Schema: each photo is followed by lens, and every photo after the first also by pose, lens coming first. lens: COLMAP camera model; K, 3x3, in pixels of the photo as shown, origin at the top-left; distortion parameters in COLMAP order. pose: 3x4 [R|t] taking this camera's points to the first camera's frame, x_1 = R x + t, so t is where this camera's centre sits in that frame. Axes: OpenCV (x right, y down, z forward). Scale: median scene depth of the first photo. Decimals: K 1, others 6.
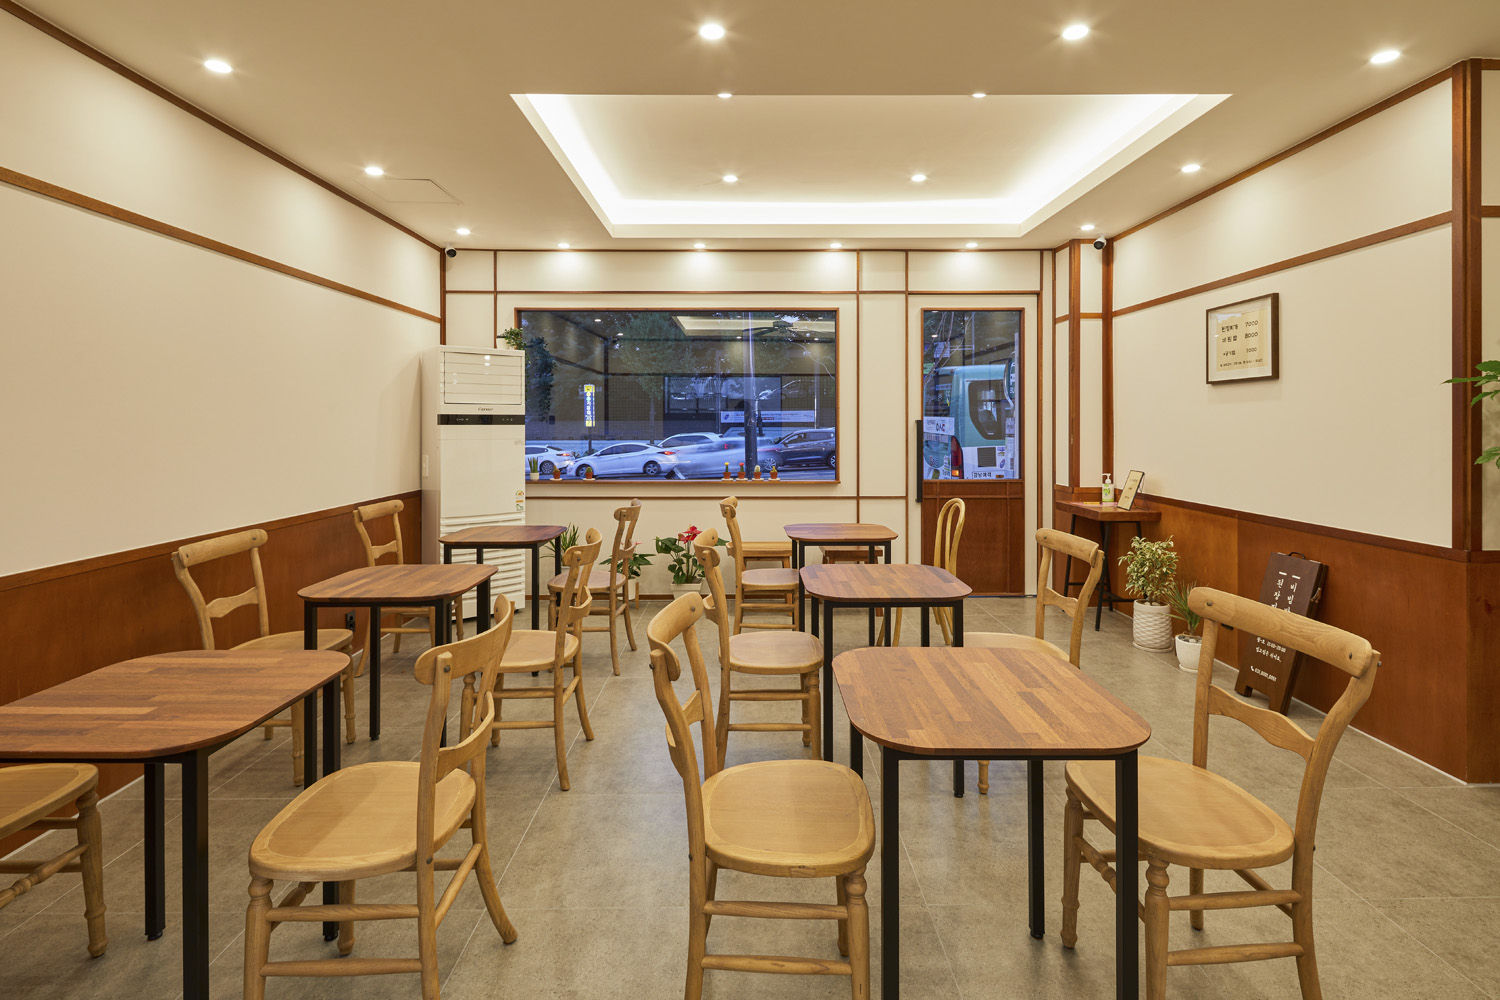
lens RADIAL K [[730.5, 0, 744.6], [0, 730.5, 424.0], [0, 0, 1]] dist [0.017271, -0.015868]
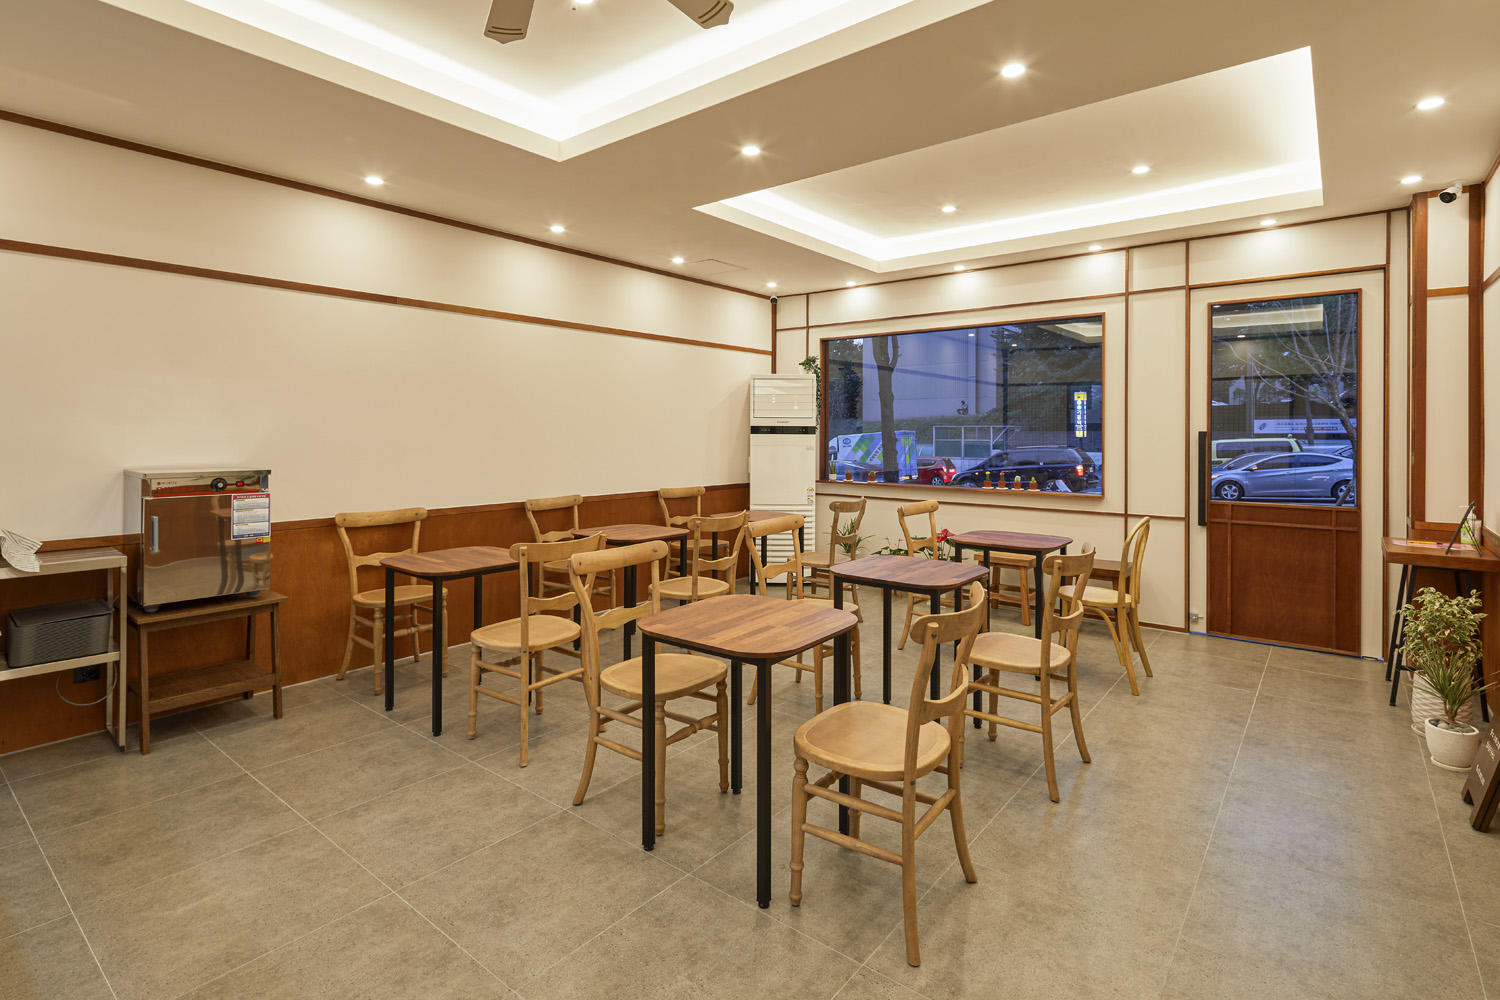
lens RADIAL K [[723.3, 0, 757.7], [0, 723.3, 427.7], [0, 0, 1]] dist [0.000033, -0.000036]
pose [[0.774900, 0.001205, -0.632082, 0.391871], [0.000055, 0.999998, 0.001973, -0.012517], [0.632084, -0.001564, 0.774899, -0.007079]]
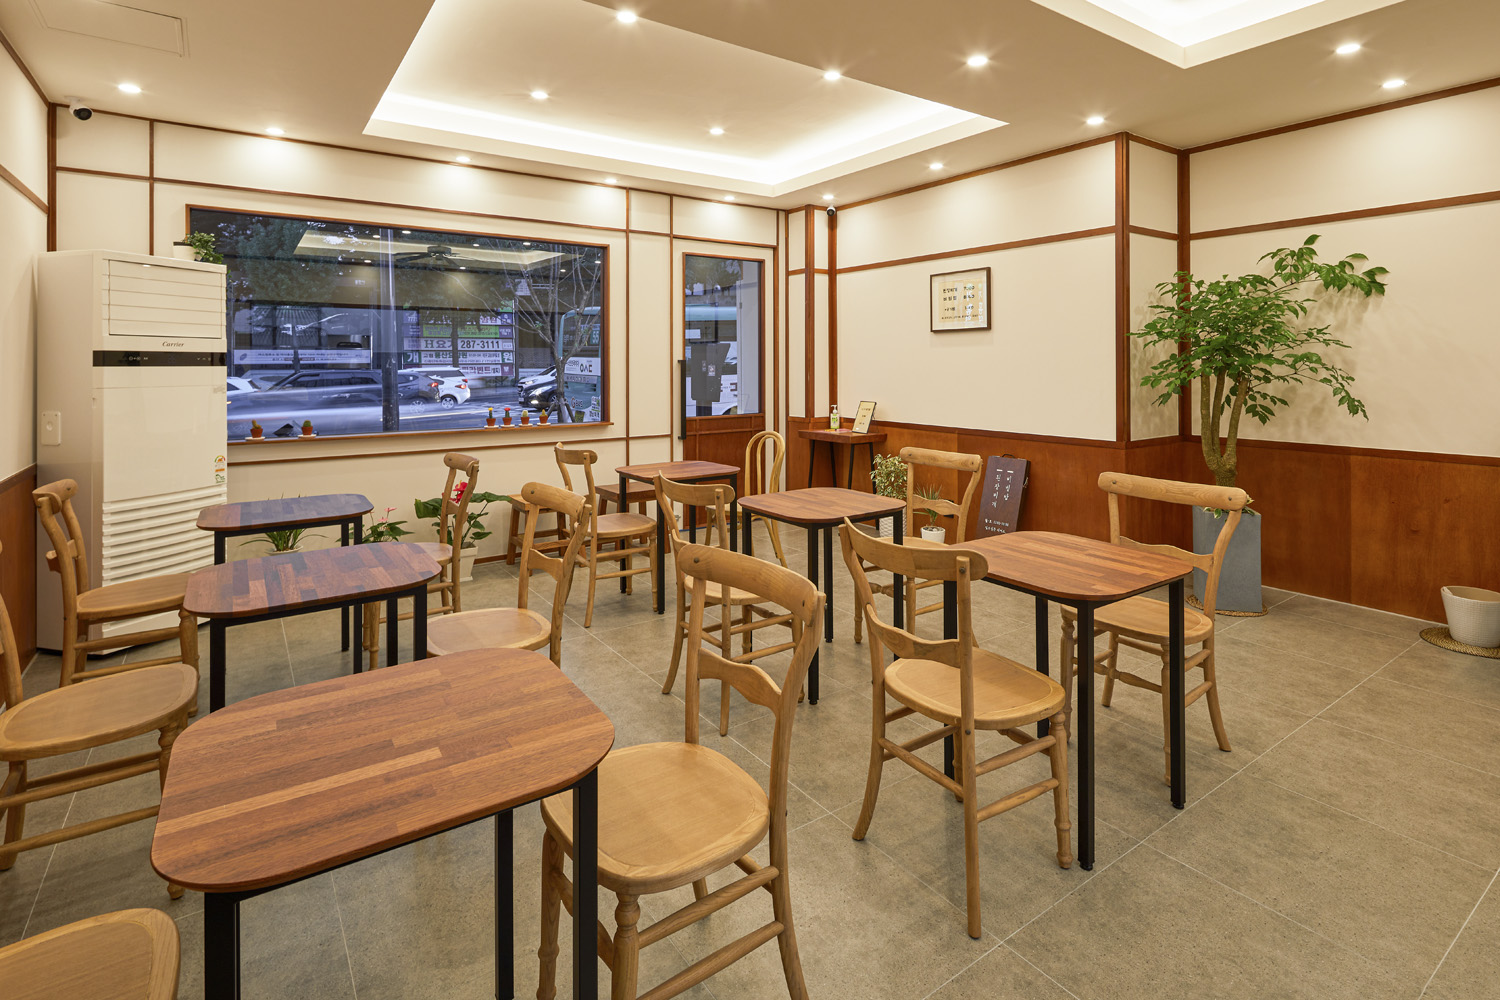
lens RADIAL K [[755.6, 0, 776.6], [0, 755.6, 360.9], [0, 0, 1]] dist [0.001842, -0.000861]
pose [[0.812610, -0.000035, 0.582808, -0.290836], [0.003710, 0.999980, -0.005114, 0.001974], [-0.582796, 0.006318, 0.812594, 0.056244]]
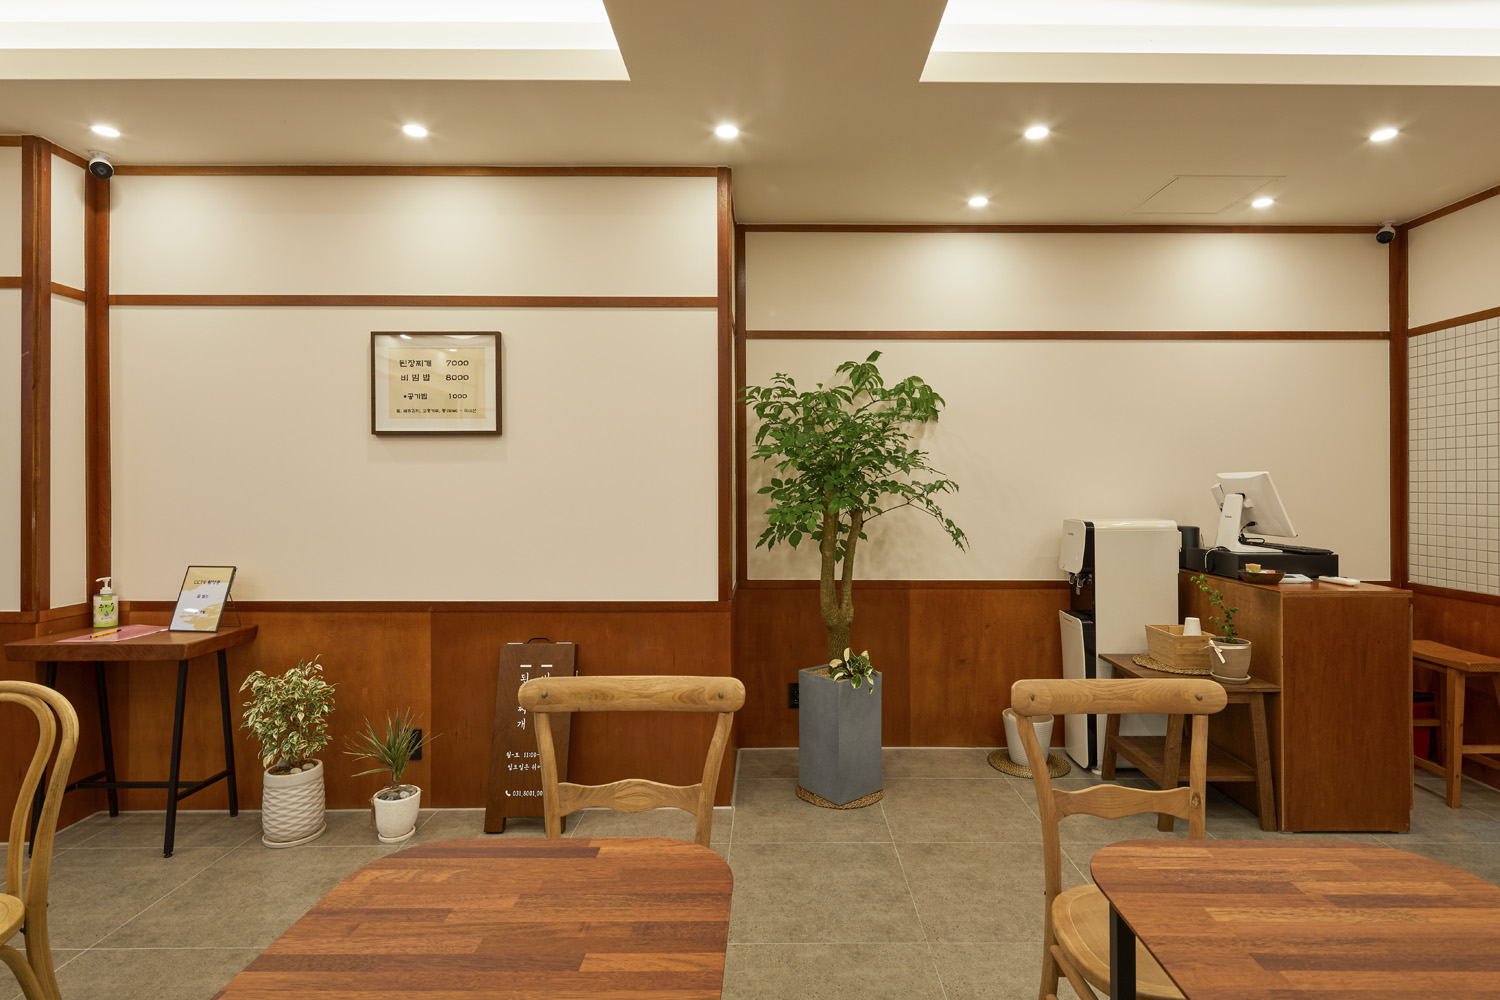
lens RADIAL K [[763.2, 0, 789.8], [0, 763.2, 489.3], [0, 0, 1]] dist [0.019726, -0.015628]
pose [[-0.002455, -0.000036, 0.999997, -0.099335], [0.001599, 0.999999, 0.000040, 0.000123], [-0.999996, 0.001599, -0.002455, 0.460699]]
